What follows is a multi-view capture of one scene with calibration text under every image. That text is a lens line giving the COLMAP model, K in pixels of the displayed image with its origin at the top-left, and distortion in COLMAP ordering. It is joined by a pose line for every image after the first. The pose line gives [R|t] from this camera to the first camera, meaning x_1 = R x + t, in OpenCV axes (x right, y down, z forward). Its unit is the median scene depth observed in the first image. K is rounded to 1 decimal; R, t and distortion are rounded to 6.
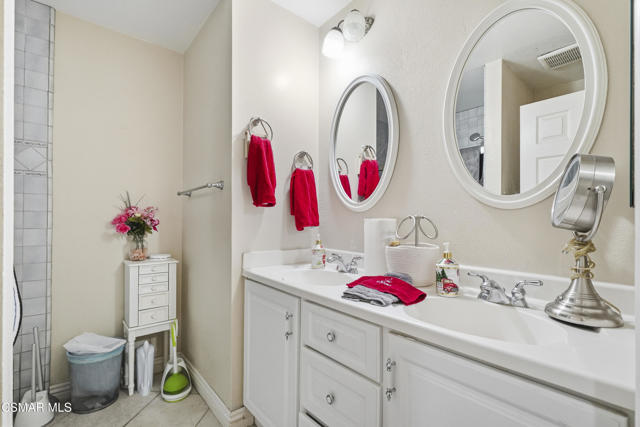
lens RADIAL K [[296.9, 0, 318.7], [0, 296.9, 217.3], [0, 0, 1]] dist [-0.002676, -0.000999]
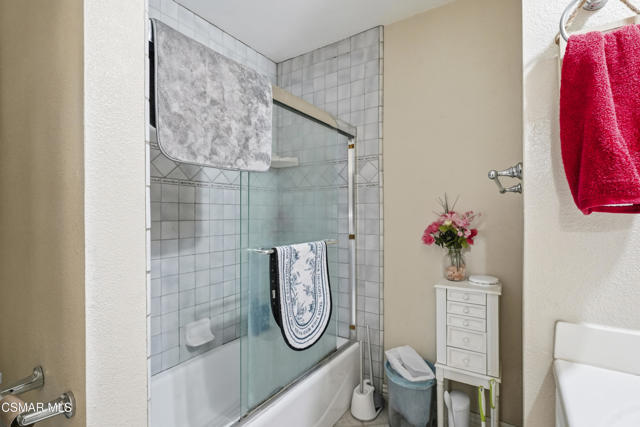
lens RADIAL K [[296.9, 0, 322.6], [0, 296.9, 214.2], [0, 0, 1]] dist [-0.002676, -0.000999]
pose [[0.296436, -0.005805, -0.955035, 0.043694], [0.020654, 0.999787, 0.000334, -0.038425], [0.954829, -0.019824, 0.296493, 0.453995]]
